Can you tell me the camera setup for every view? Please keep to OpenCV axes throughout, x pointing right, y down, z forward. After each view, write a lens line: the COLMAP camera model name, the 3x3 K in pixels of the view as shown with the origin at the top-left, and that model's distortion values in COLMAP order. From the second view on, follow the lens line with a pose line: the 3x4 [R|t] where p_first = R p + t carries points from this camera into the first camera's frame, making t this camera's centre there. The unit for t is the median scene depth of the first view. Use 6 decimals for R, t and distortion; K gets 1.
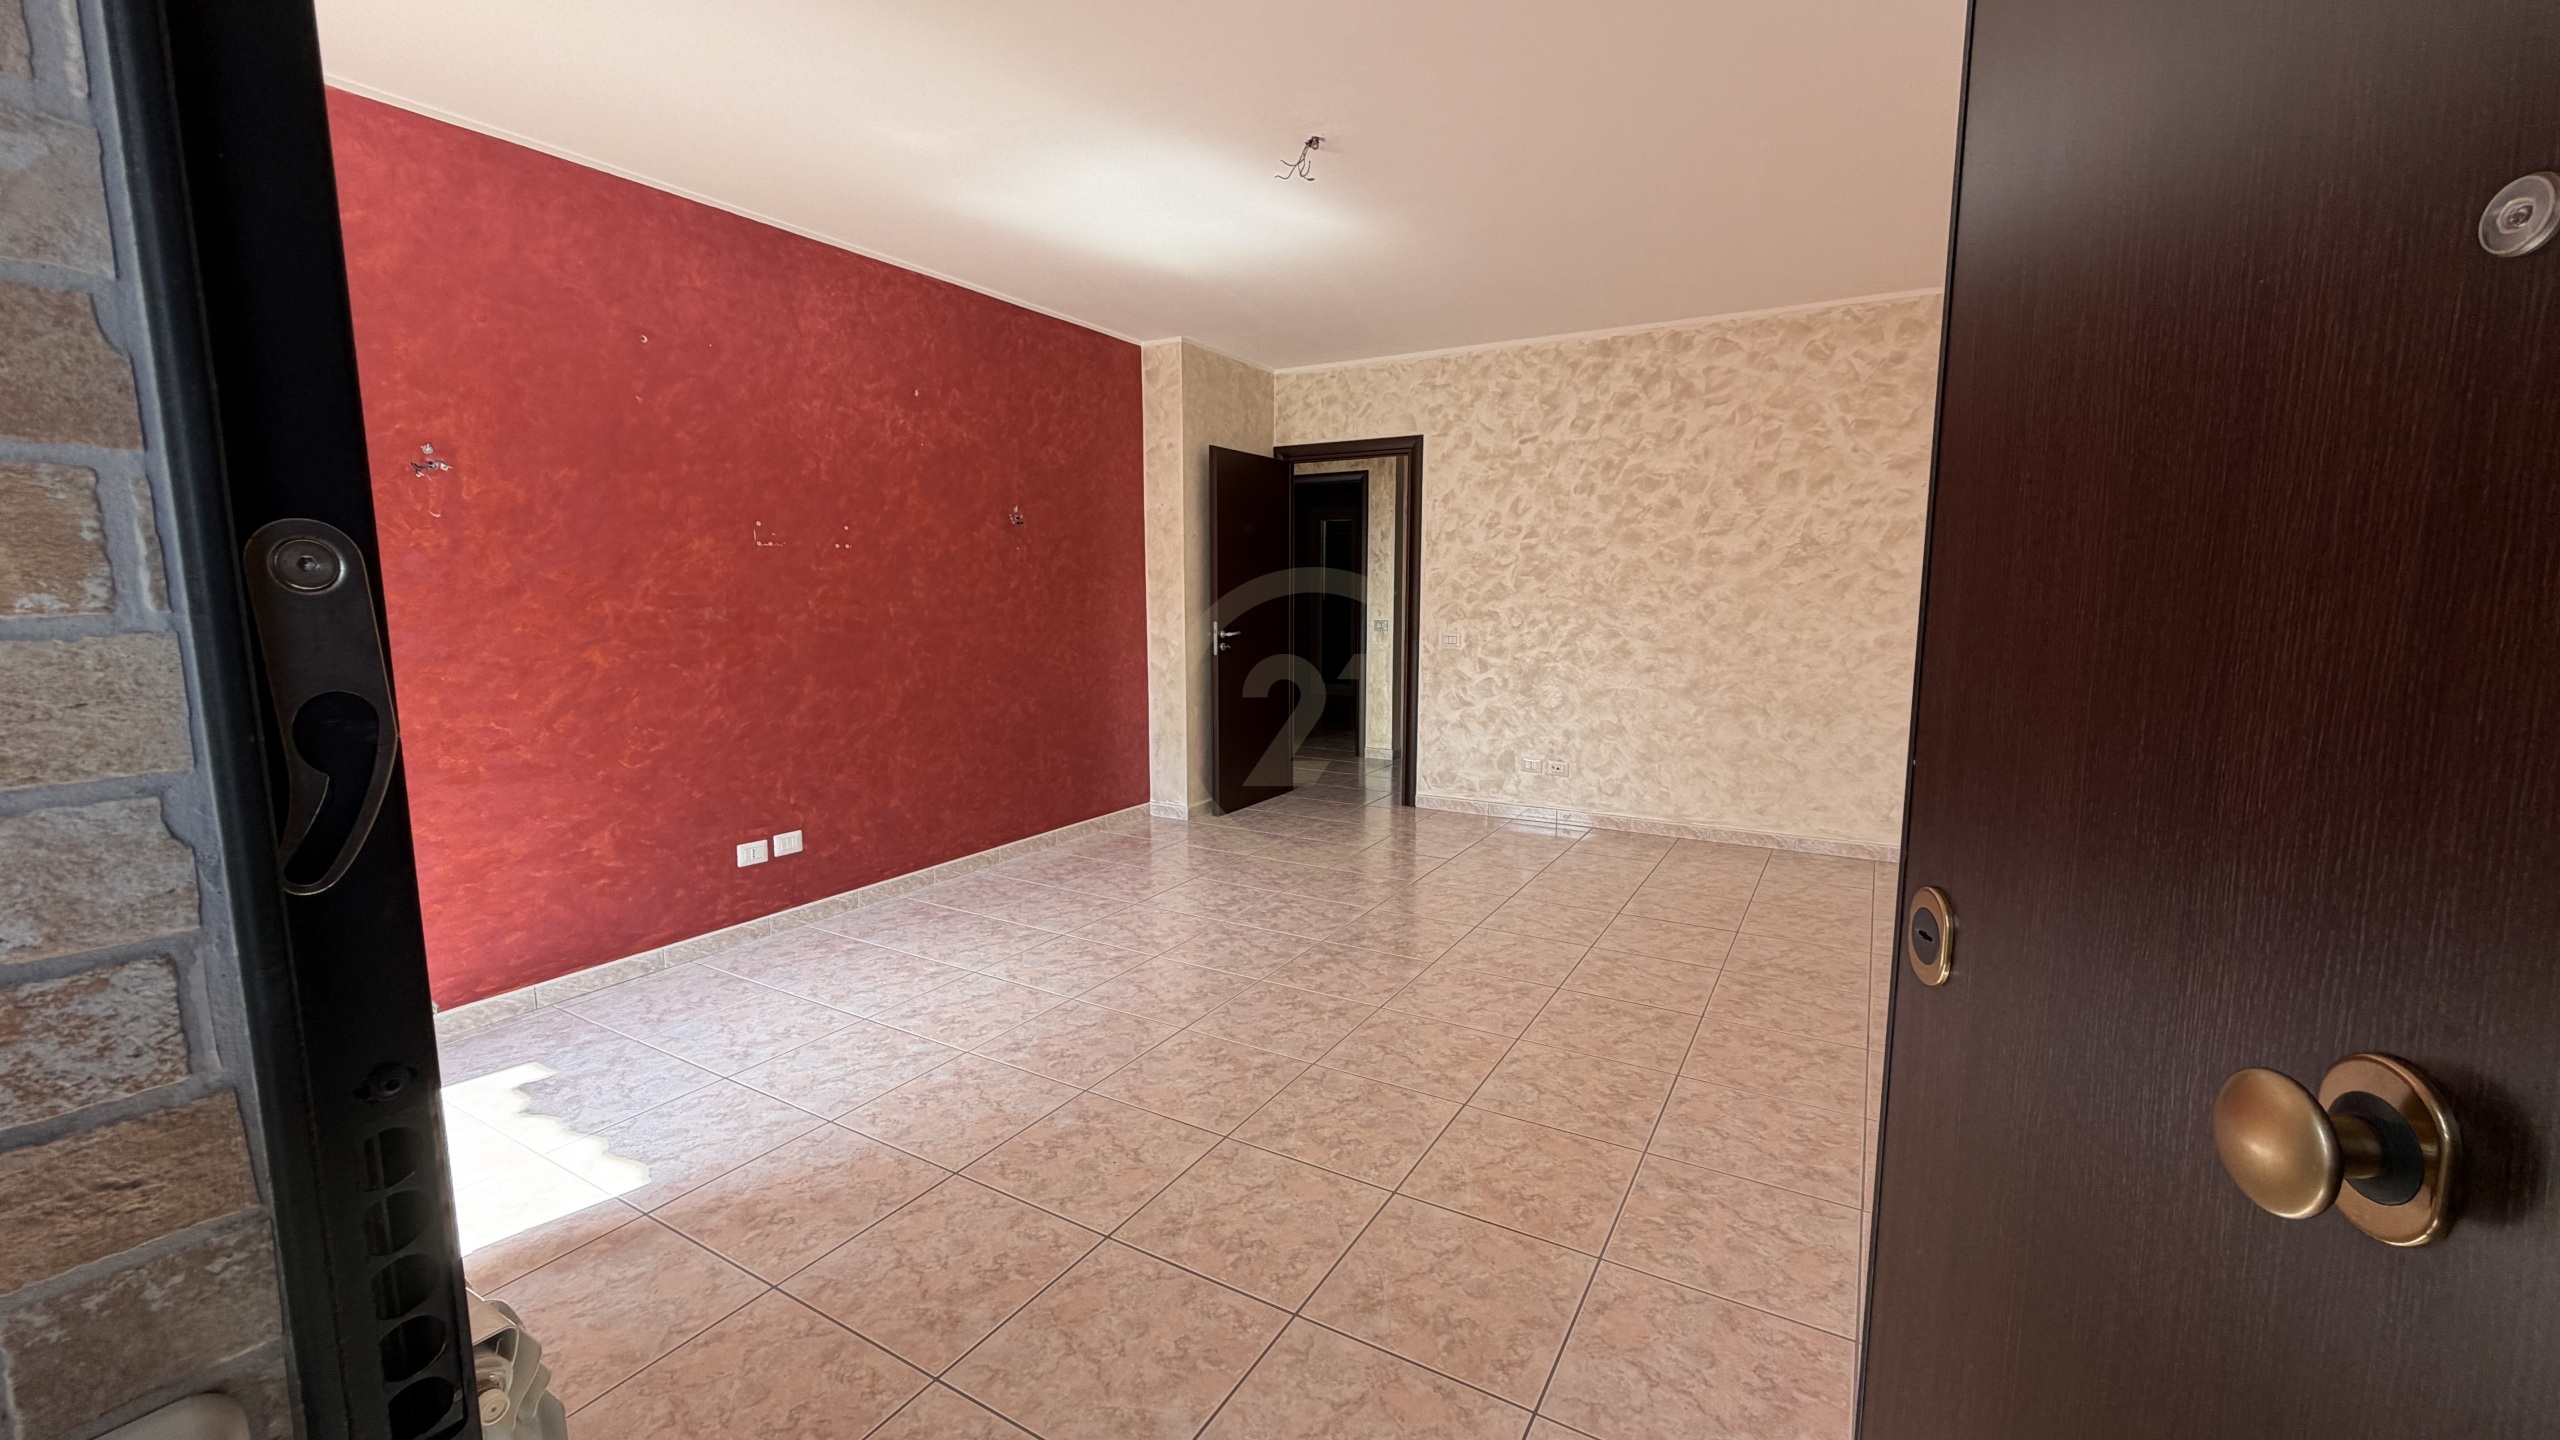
lens RADIAL K [[1015.6, 0, 1274.6], [0, 1015.6, 724.7], [0, 0, 1]] dist [-0.001234, -0.000002]
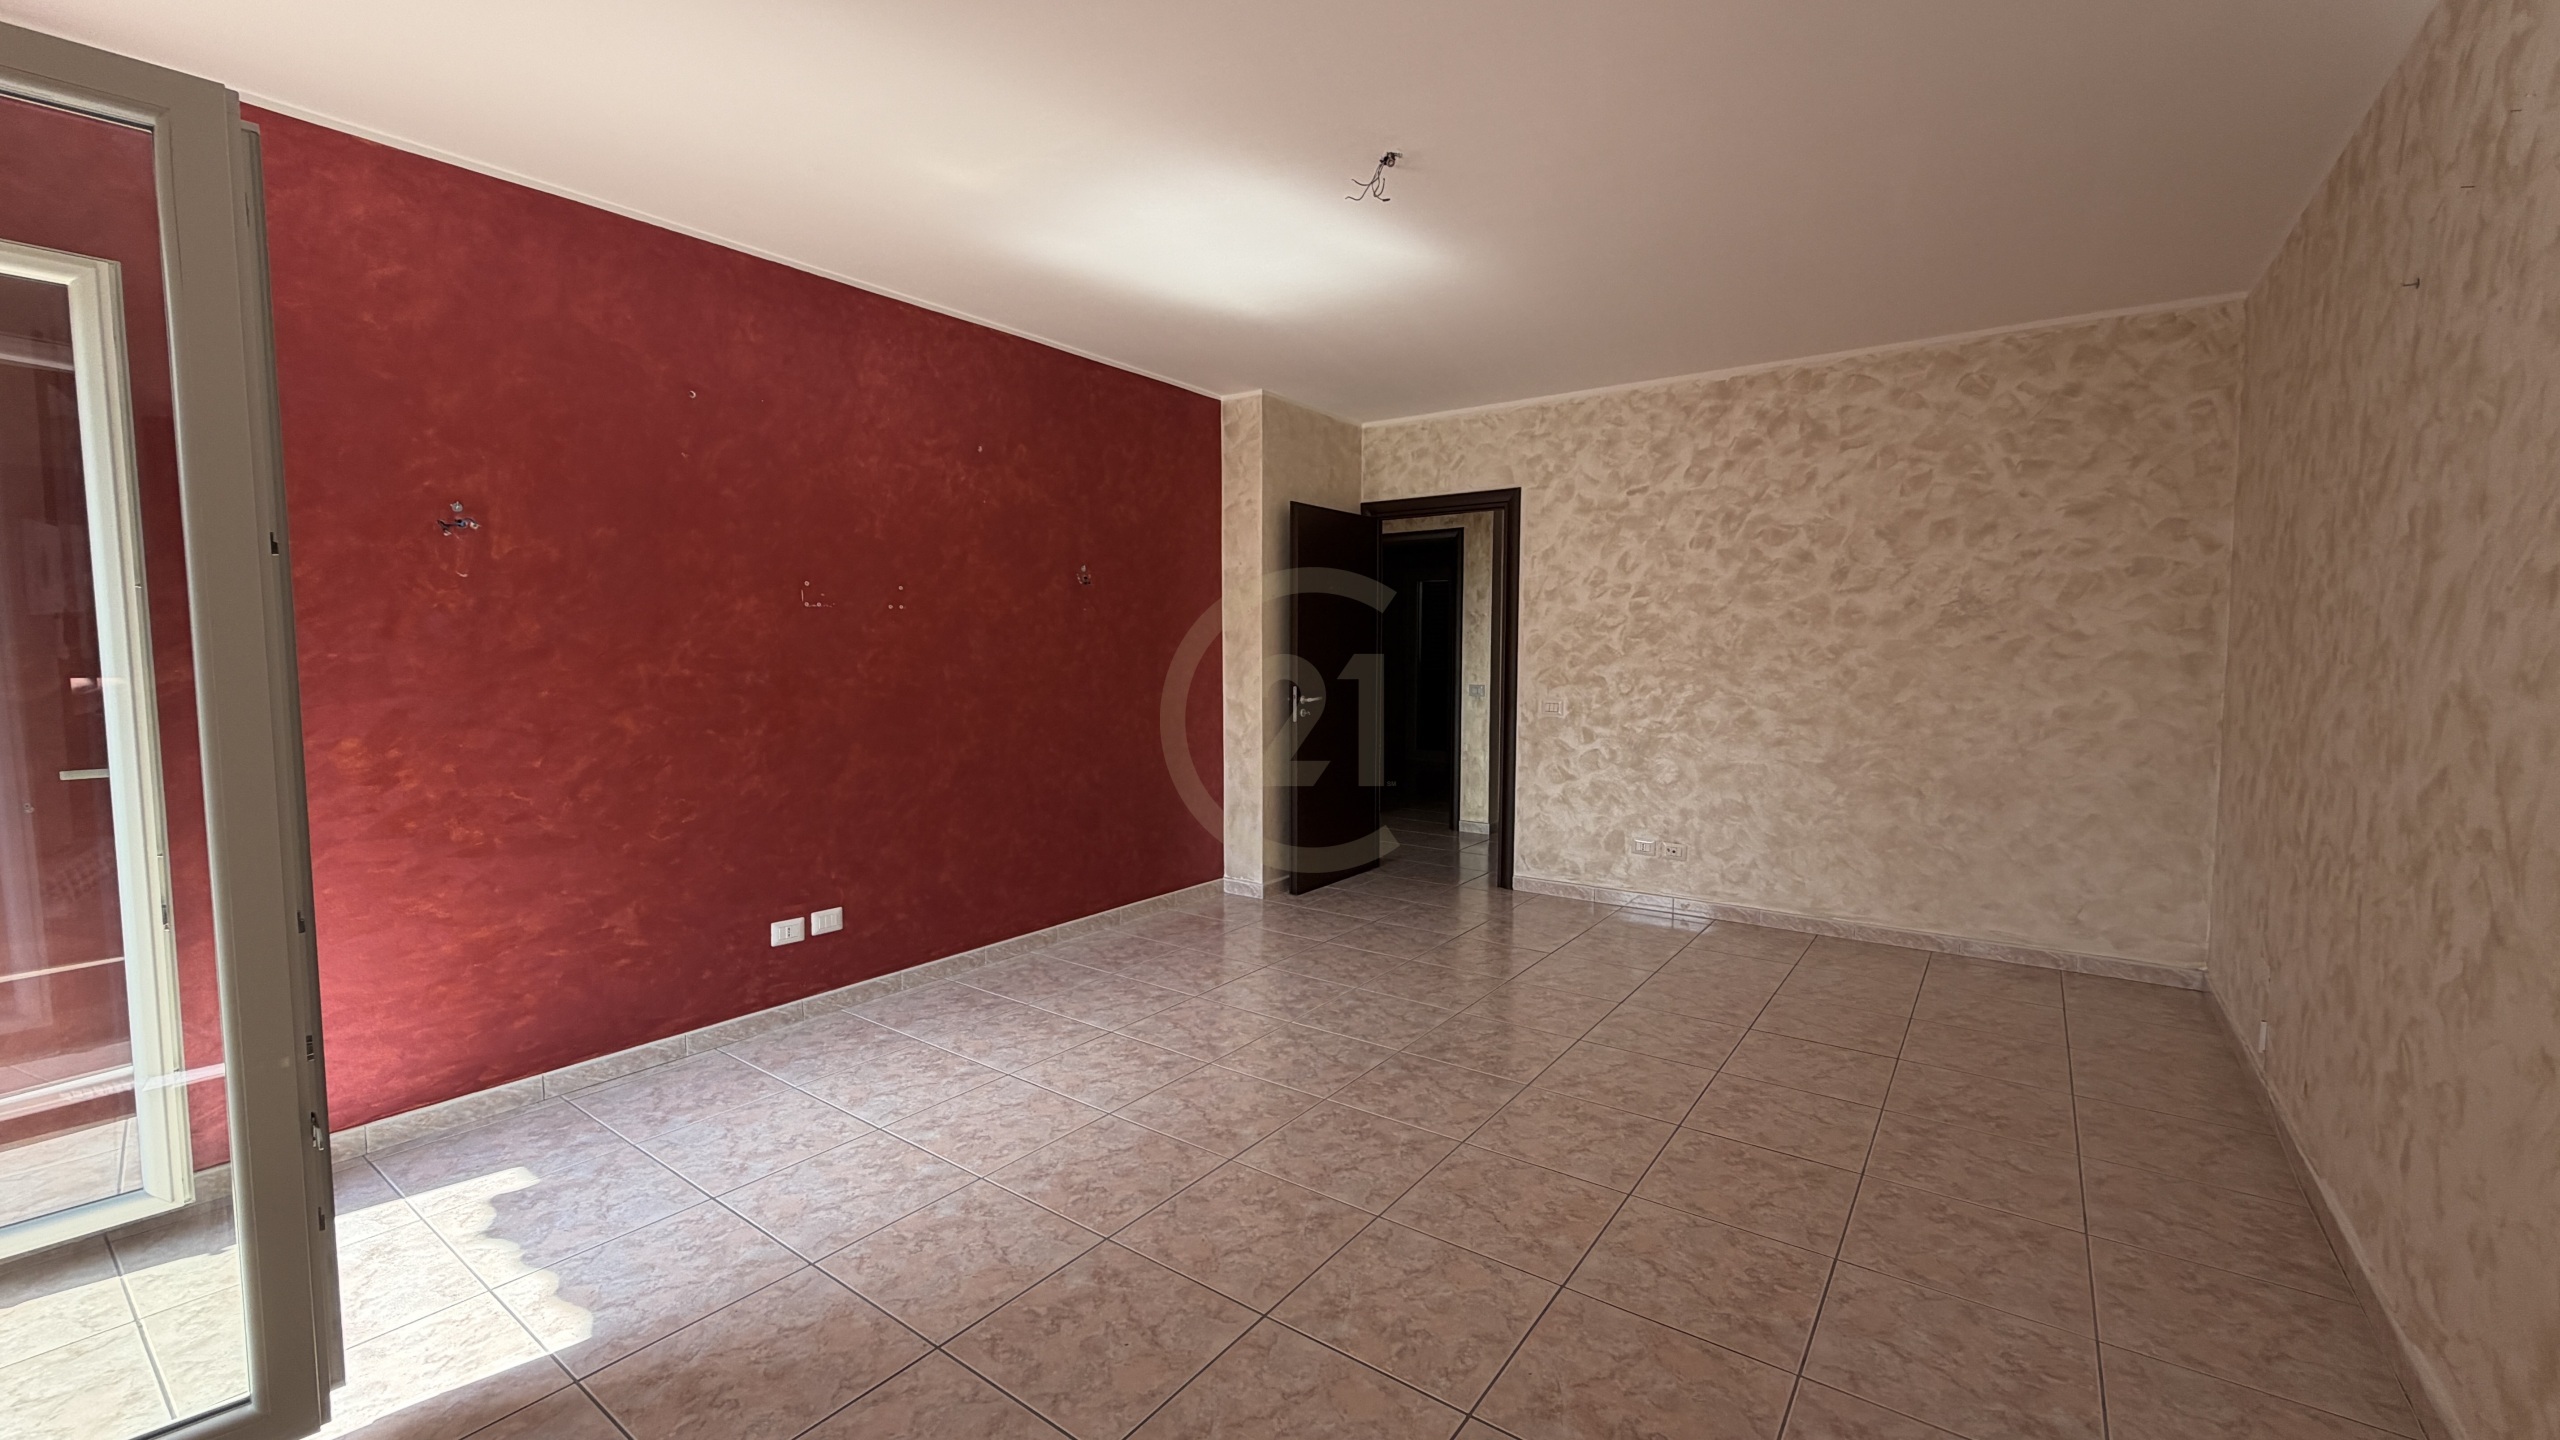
lens RADIAL K [[1015.6, 0, 1274.6], [0, 1015.6, 724.7], [0, 0, 1]] dist [-0.001234, -0.000002]
pose [[0.994991, 0.008155, -0.099631, 0.023892], [-0.014202, 0.998089, -0.060136, -0.013718], [0.098951, 0.061249, 0.993206, 0.097743]]
